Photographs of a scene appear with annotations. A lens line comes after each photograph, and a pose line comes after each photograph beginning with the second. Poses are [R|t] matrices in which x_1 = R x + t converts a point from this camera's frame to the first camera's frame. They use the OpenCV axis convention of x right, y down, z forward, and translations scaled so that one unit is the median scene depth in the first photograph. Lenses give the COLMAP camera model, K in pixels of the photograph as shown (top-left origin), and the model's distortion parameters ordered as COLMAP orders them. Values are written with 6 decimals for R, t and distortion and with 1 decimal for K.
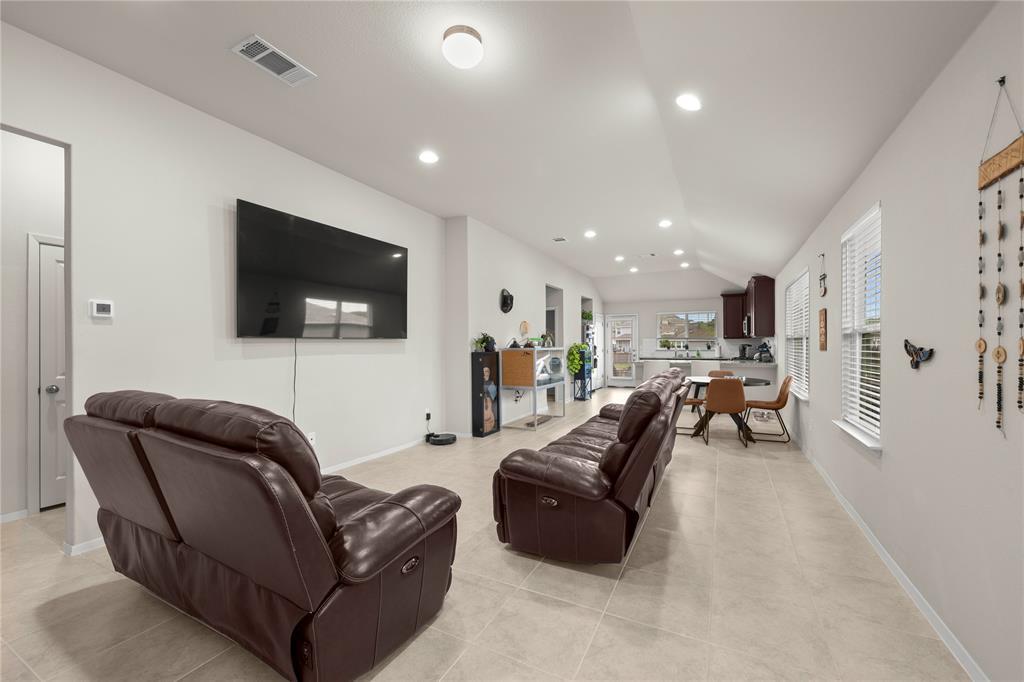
lens RADIAL K [[406.1, 0, 518.3], [0, 406.1, 344.3], [0, 0, 1]] dist [-0.003276, 0.000868]
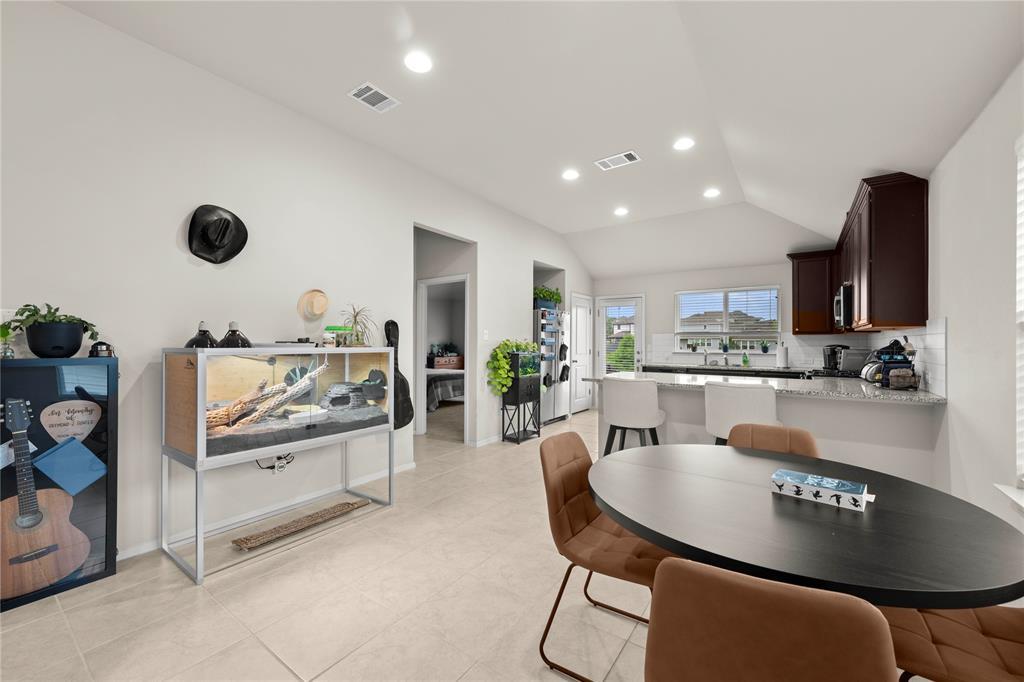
lens RADIAL K [[406.1, 0, 518.7], [0, 406.1, 342.4], [0, 0, 1]] dist [-0.003276, 0.000868]
pose [[0.990326, 0.010256, -0.138379, 0.264190], [-0.010117, 0.999947, 0.001710, 0.000076], [0.138389, -0.000294, 0.990378, 0.498807]]
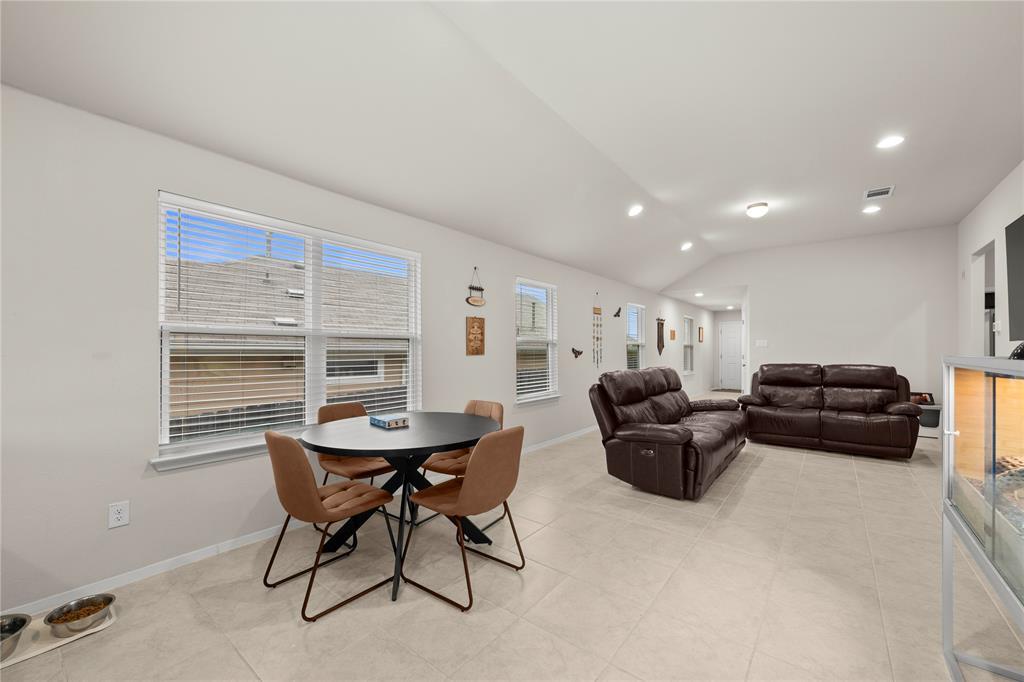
lens RADIAL K [[406.1, 0, 513.1], [0, 406.1, 350.9], [0, 0, 1]] dist [-0.003276, 0.000868]
pose [[-0.980260, 0.005250, 0.197644, 0.203164], [0.004839, 0.999985, -0.002565, 0.003599], [-0.197654, -0.001558, -0.980271, 0.960796]]
